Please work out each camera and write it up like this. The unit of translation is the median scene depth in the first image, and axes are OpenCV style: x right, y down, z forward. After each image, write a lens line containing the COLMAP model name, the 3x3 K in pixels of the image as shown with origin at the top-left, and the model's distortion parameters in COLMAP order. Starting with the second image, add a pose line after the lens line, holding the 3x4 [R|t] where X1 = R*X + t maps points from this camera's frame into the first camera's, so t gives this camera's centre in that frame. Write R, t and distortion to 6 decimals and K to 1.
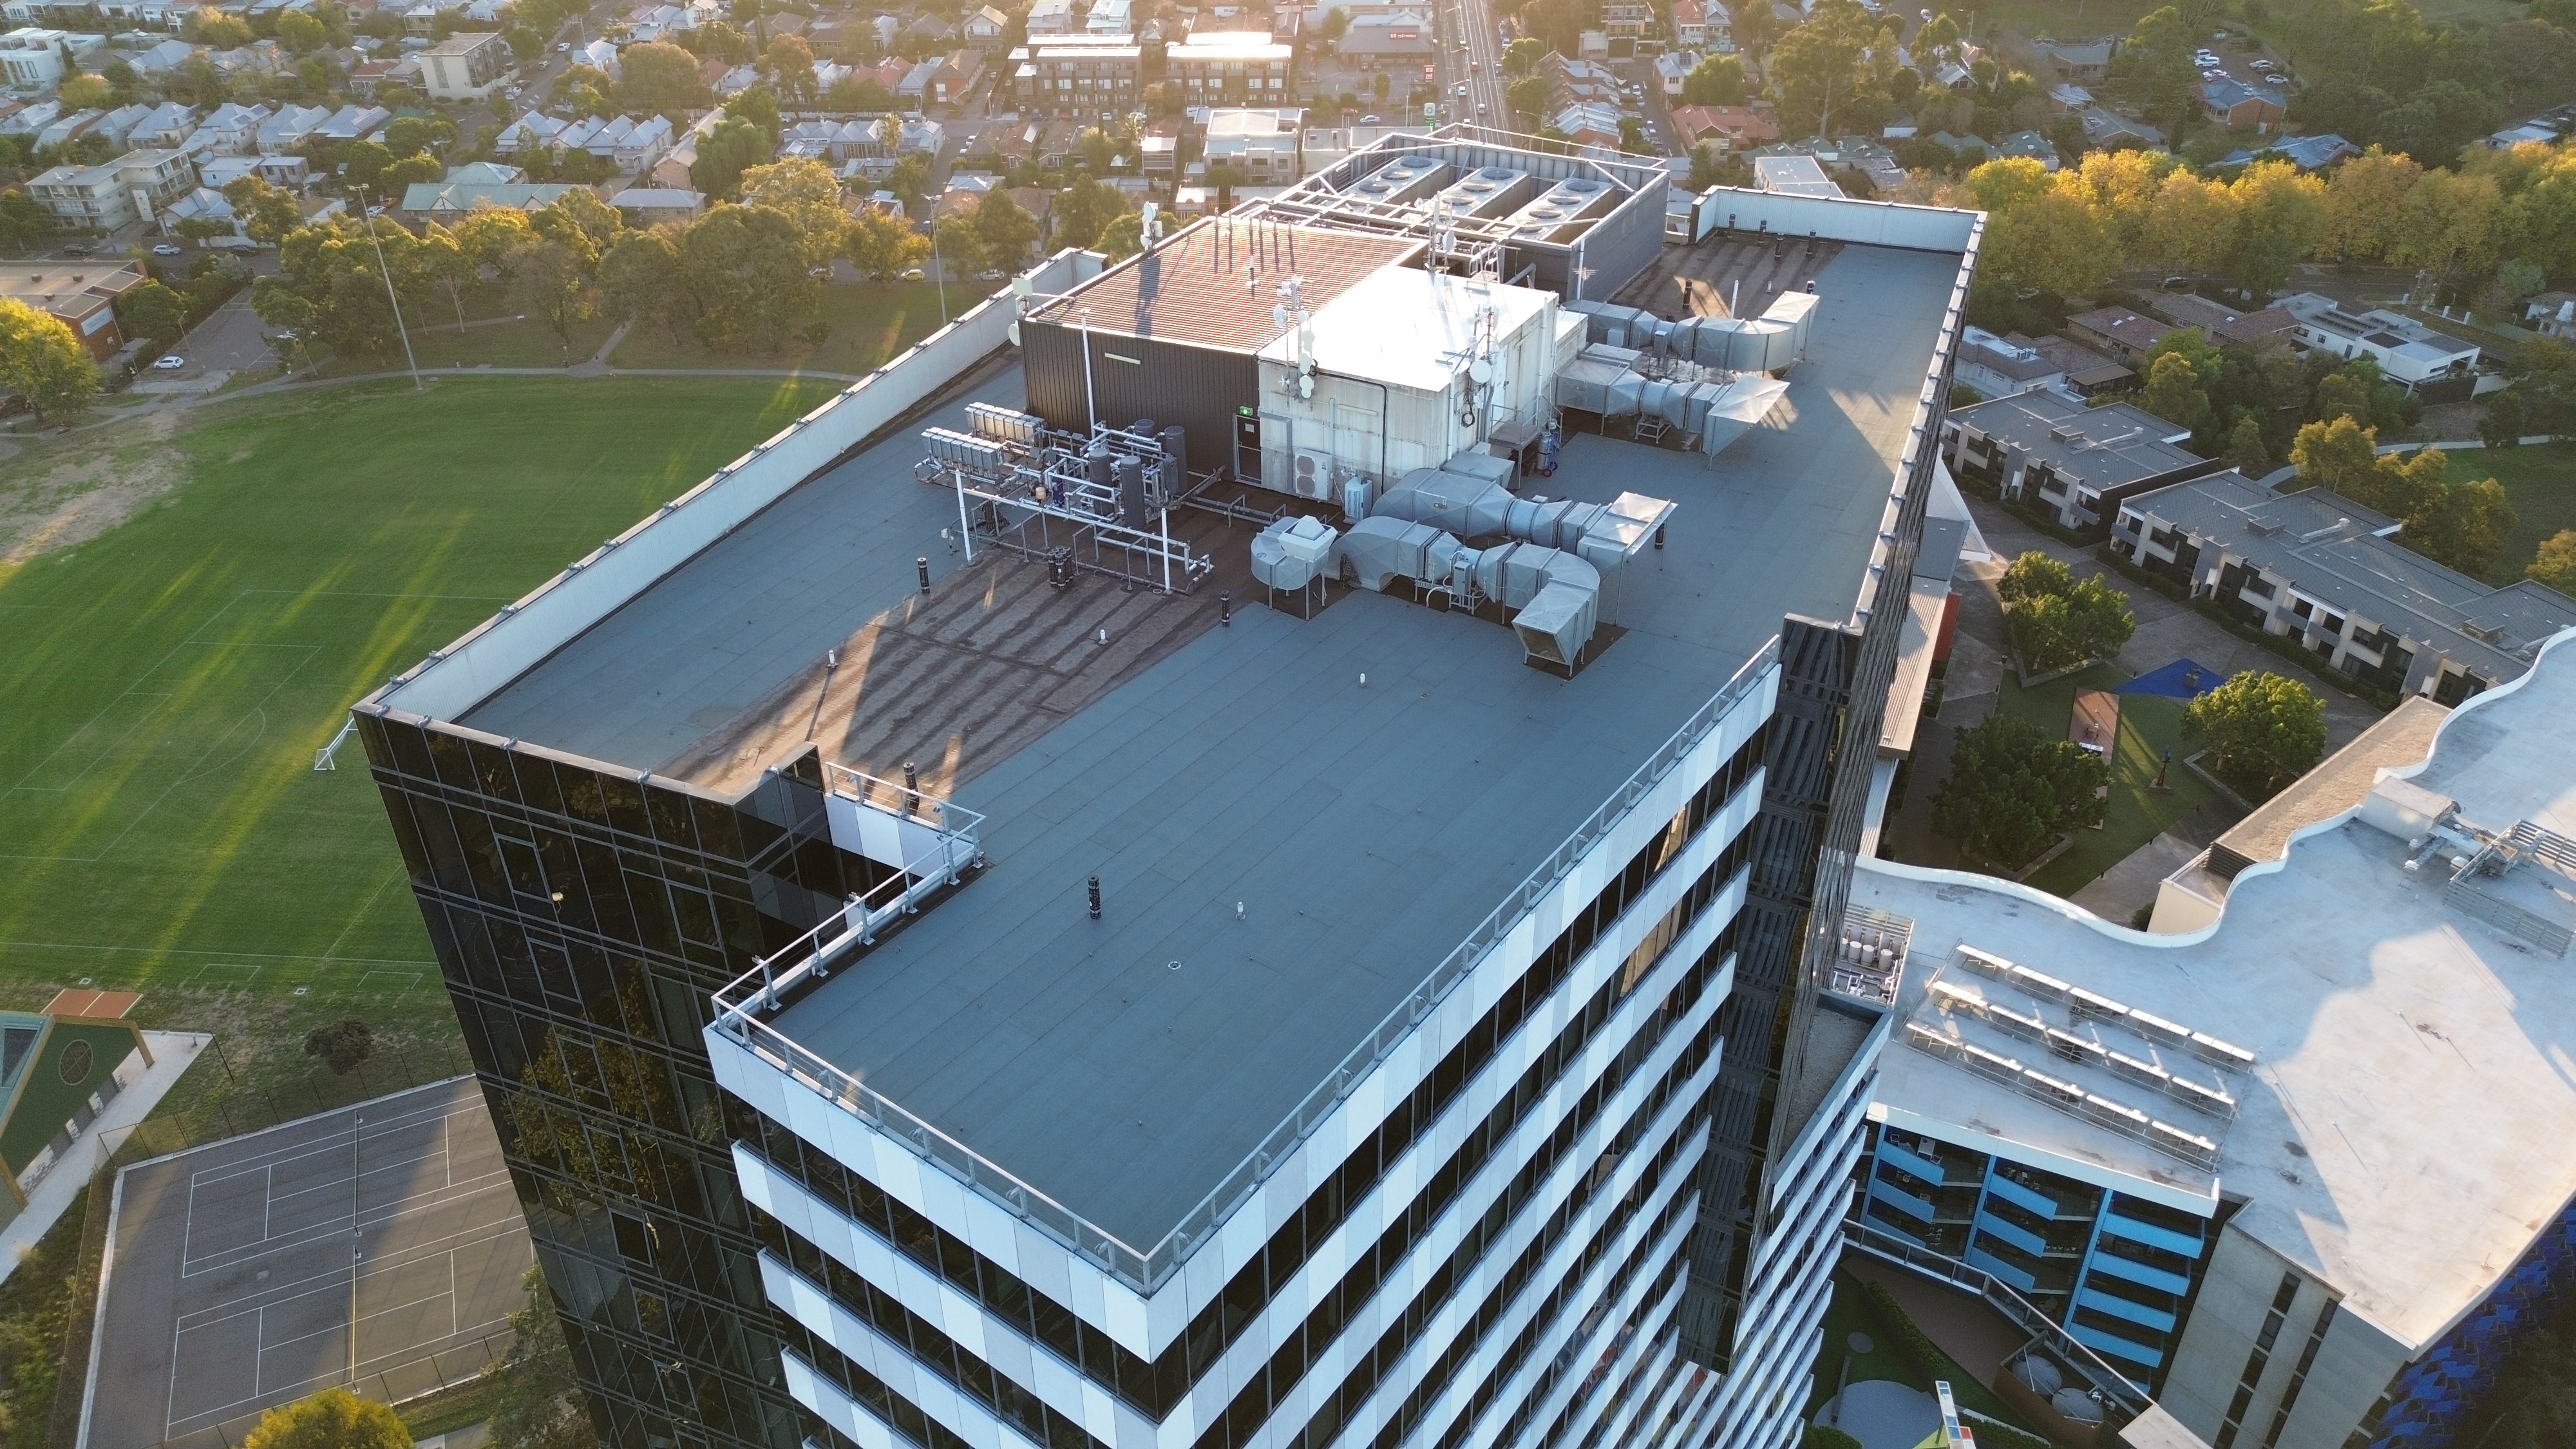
lens RADIAL K [[1754.9, 0, 1283.0], [0, 1754.9, 724.0], [0, 0, 1]] dist [-0.007428, -0.004677]
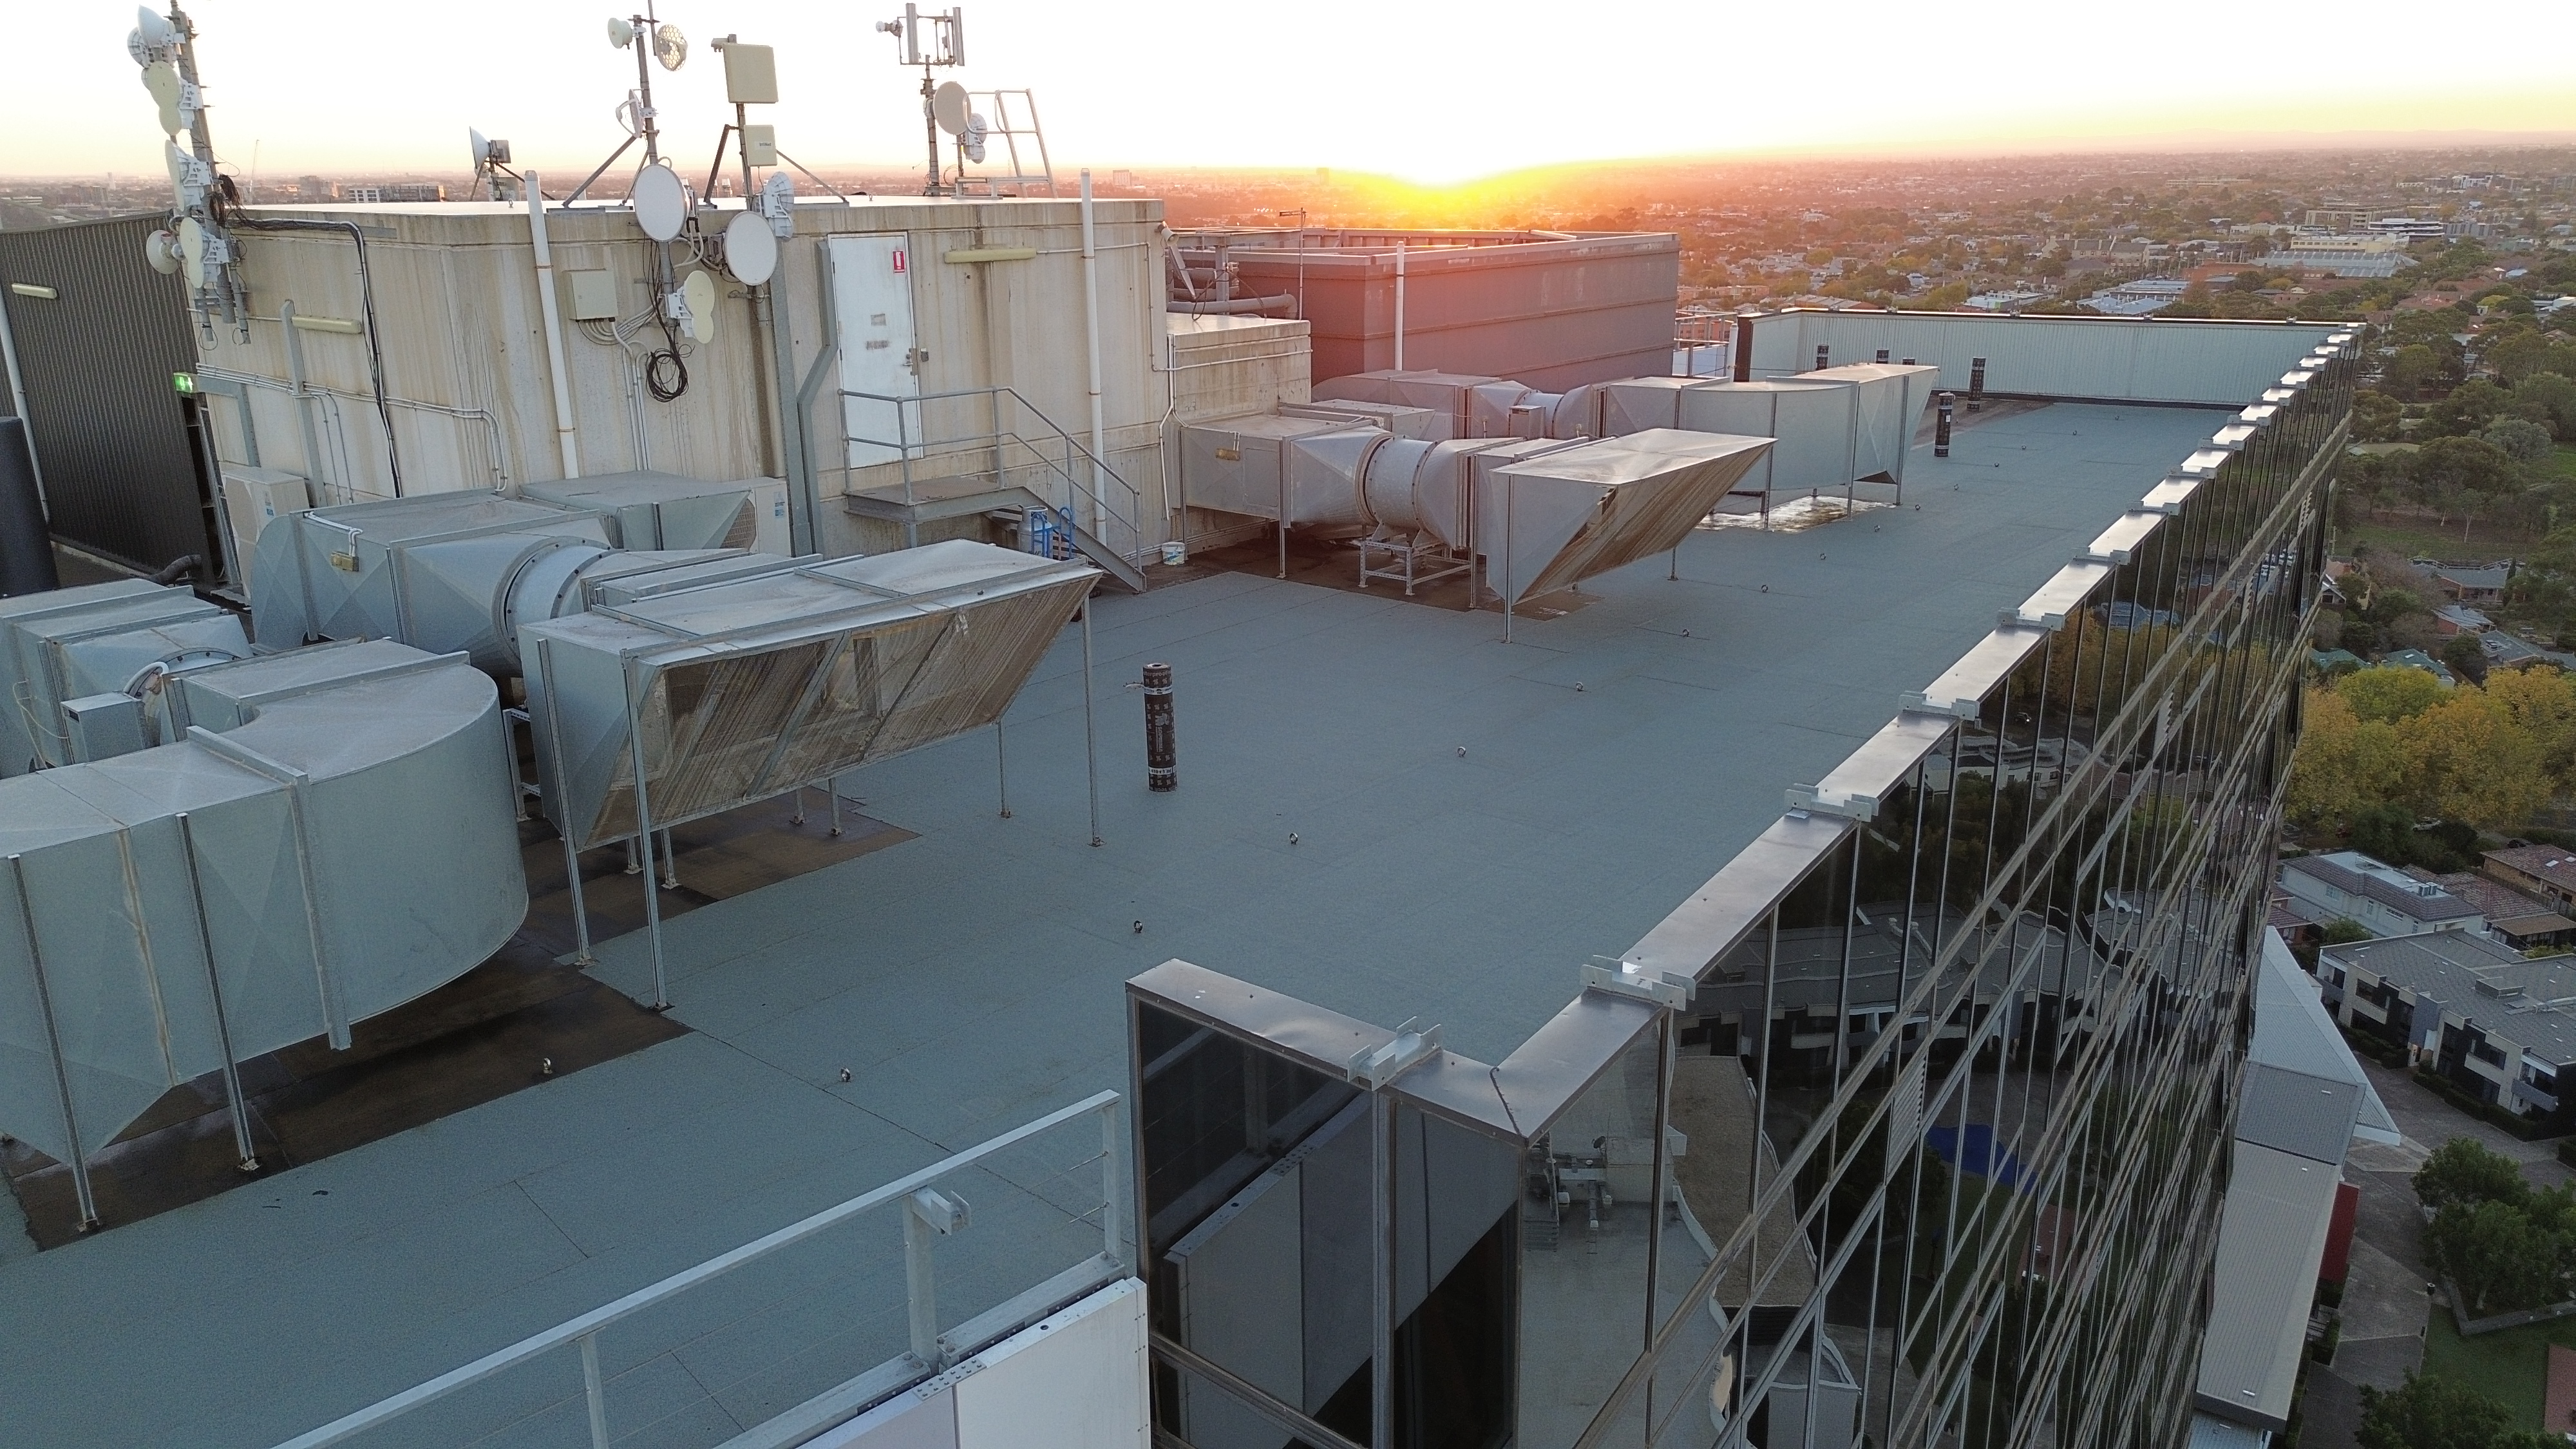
lens RADIAL K [[1754.9, 0, 1291.8], [0, 1754.9, 720.7], [0, 0, 1]] dist [-0.007428, -0.004677]
pose [[0.981520, 0.058720, -0.182130, 0.066208], [-0.109002, 0.953819, -0.279905, -0.007312], [0.157283, 0.294585, 0.942593, 0.172413]]
